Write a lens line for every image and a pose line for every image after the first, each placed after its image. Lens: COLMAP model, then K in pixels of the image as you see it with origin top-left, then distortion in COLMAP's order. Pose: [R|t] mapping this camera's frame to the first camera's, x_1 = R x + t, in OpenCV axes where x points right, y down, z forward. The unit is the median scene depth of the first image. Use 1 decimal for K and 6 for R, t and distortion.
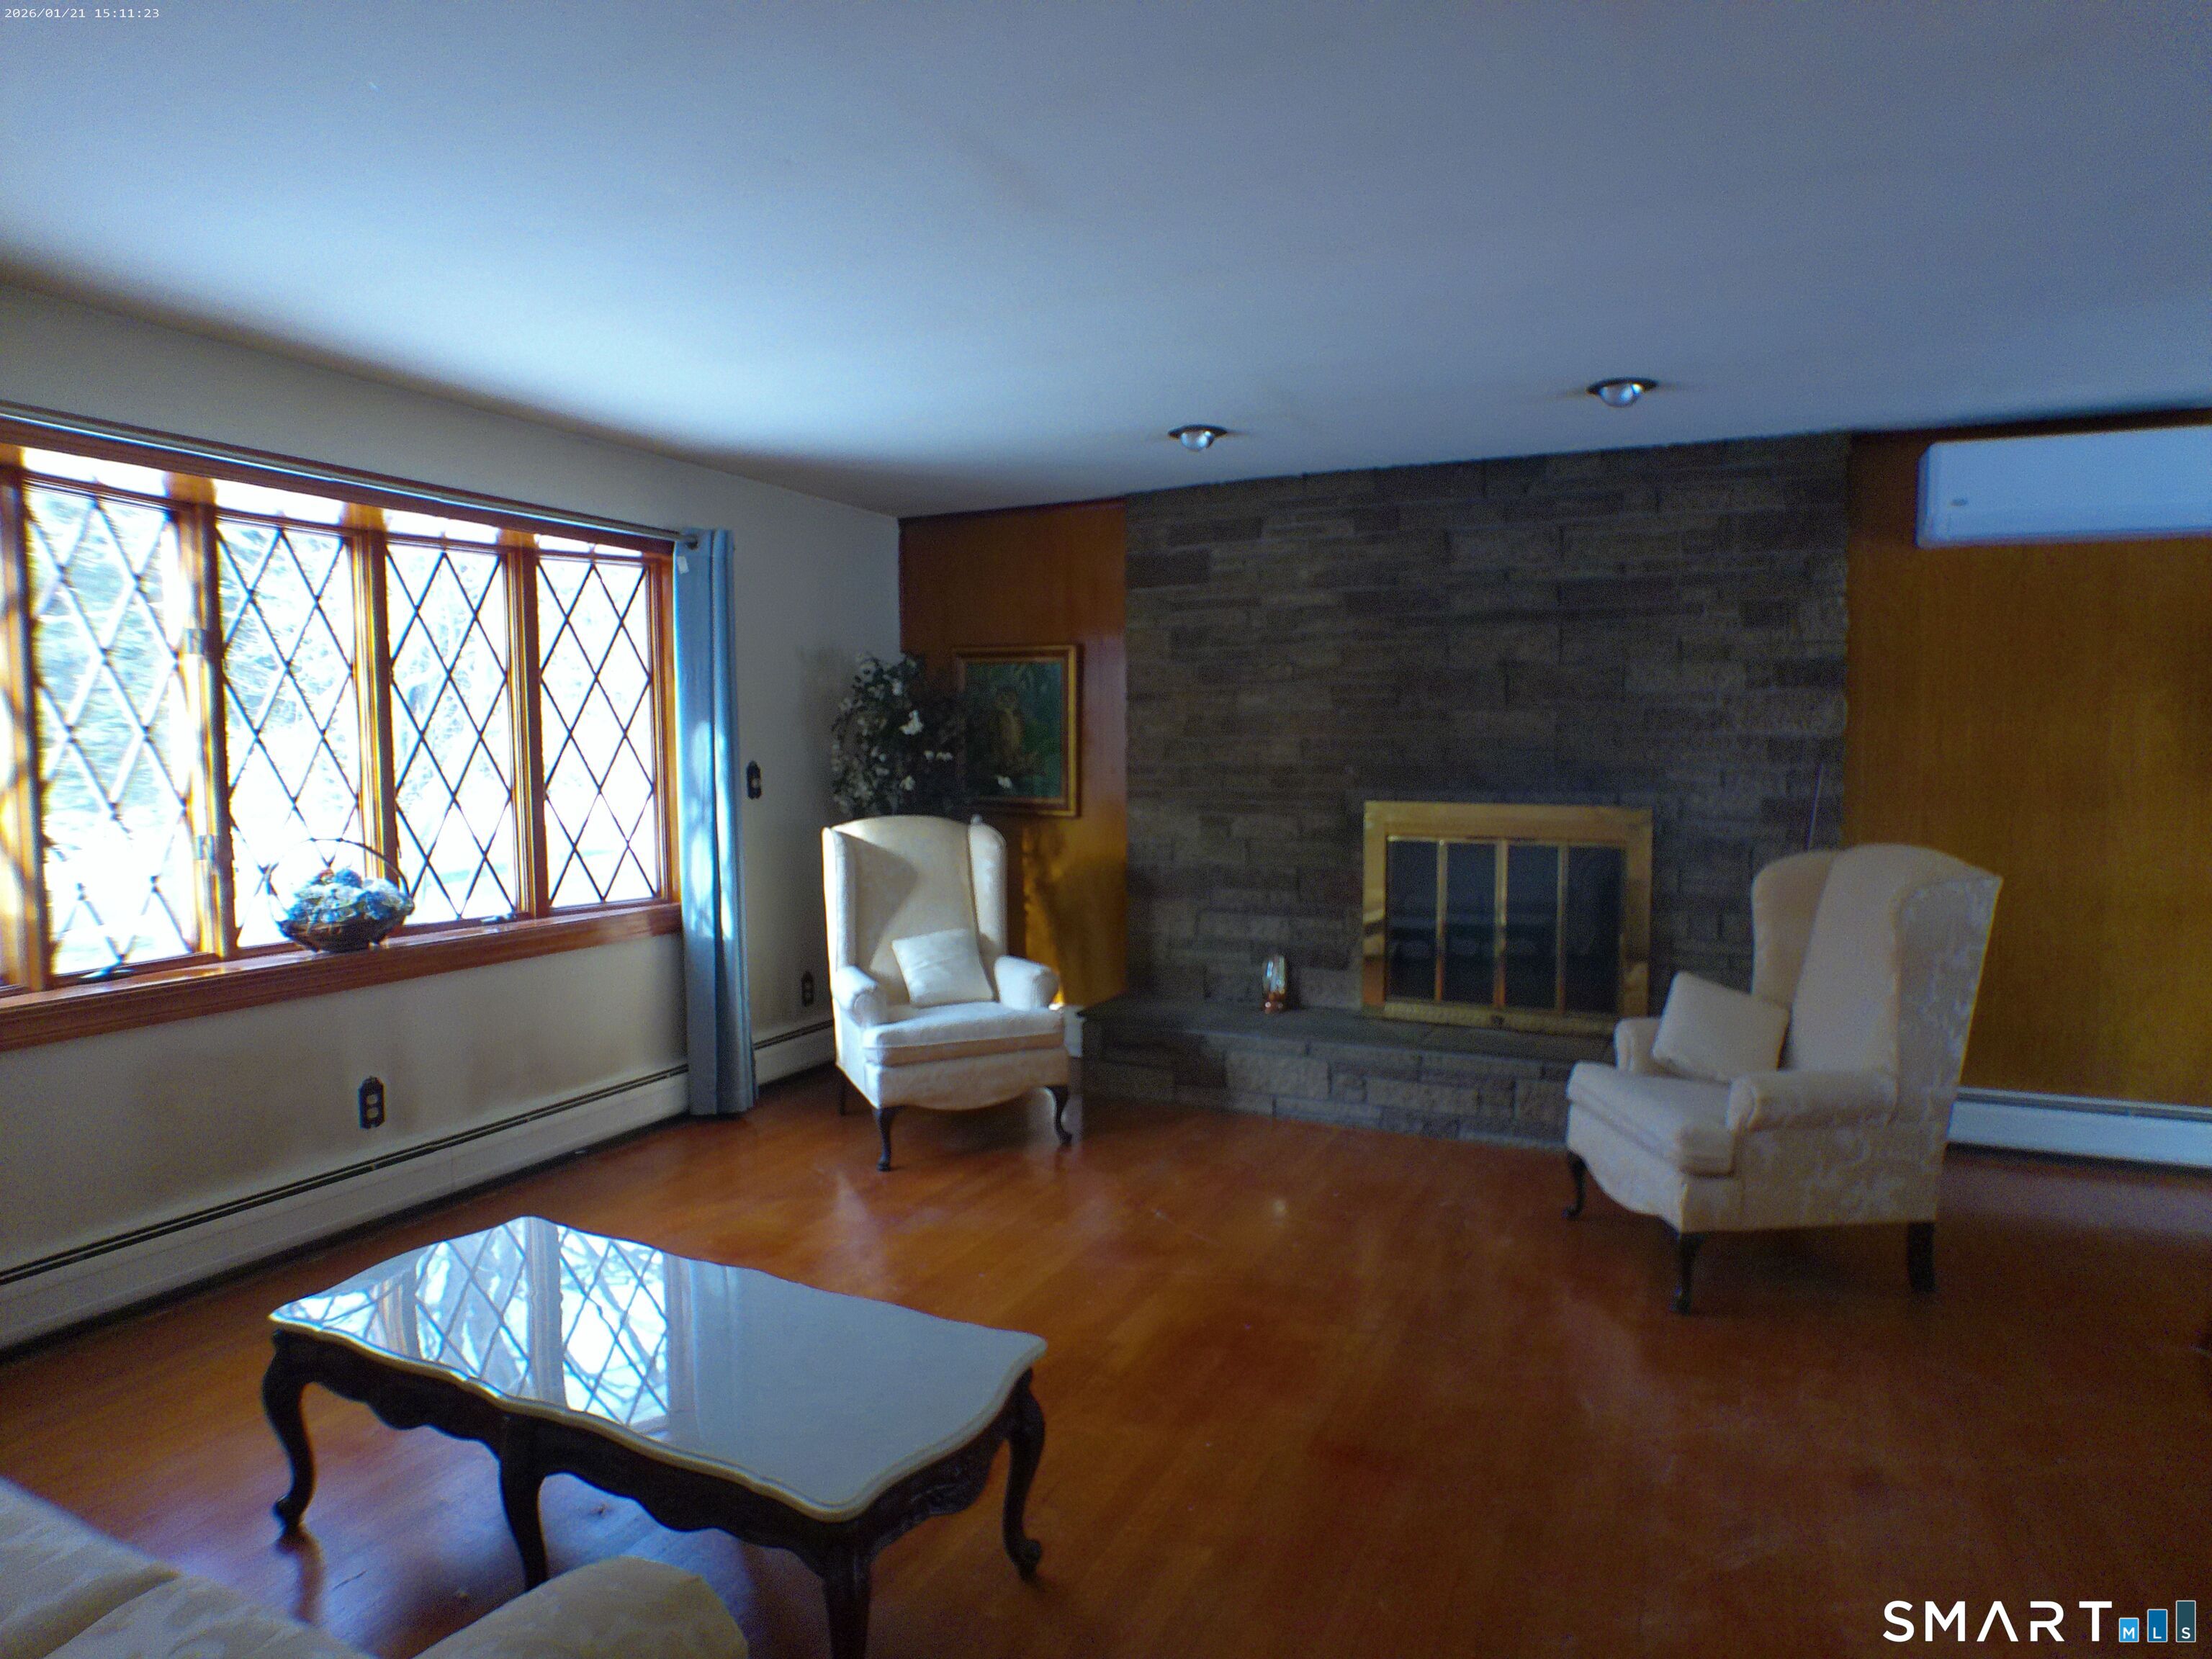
lens RADIAL K [[1297.8, 0, 1109.2], [0, 1297.8, 825.7], [0, 0, 1]] dist [-0.010341, -0.026219]
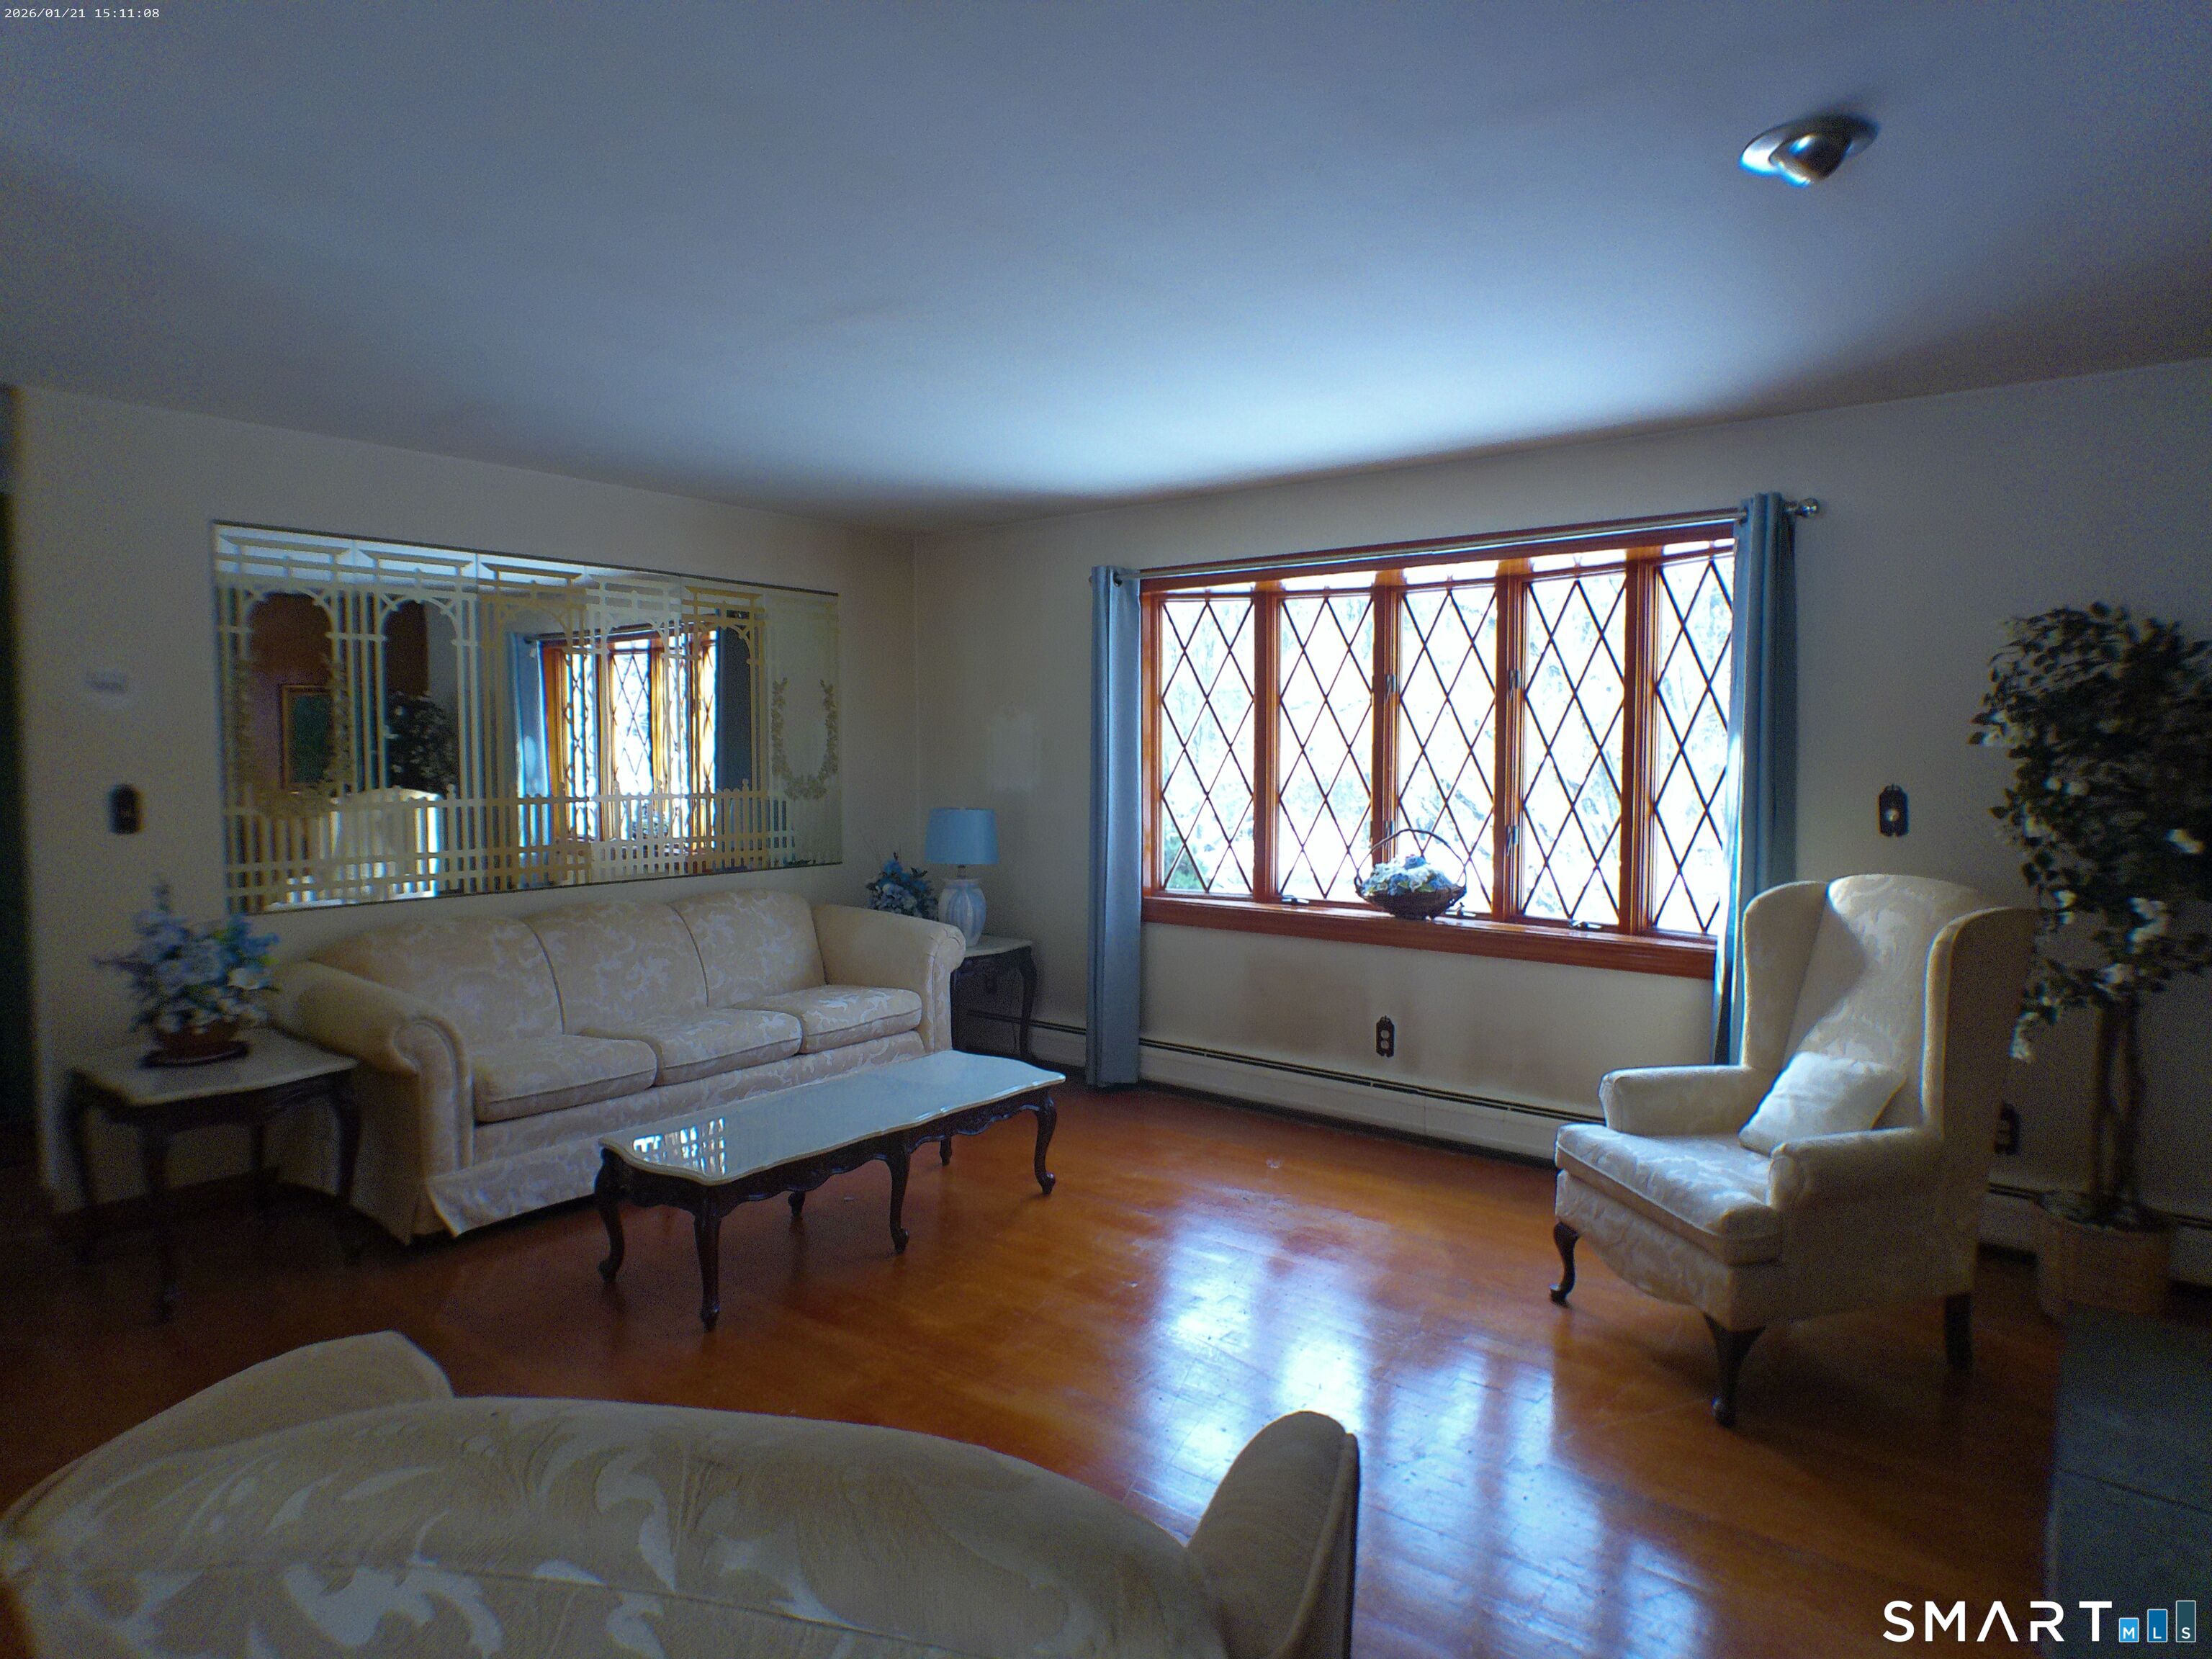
lens RADIAL K [[1297.8, 0, 1109.2], [0, 1297.8, 825.7], [0, 0, 1]] dist [-0.010341, -0.026219]
pose [[-0.215075, 0.050585, -0.975286, 0.712090], [-0.073265, 0.995008, 0.067765, -0.058319], [0.973845, 0.086029, -0.210296, 0.966229]]
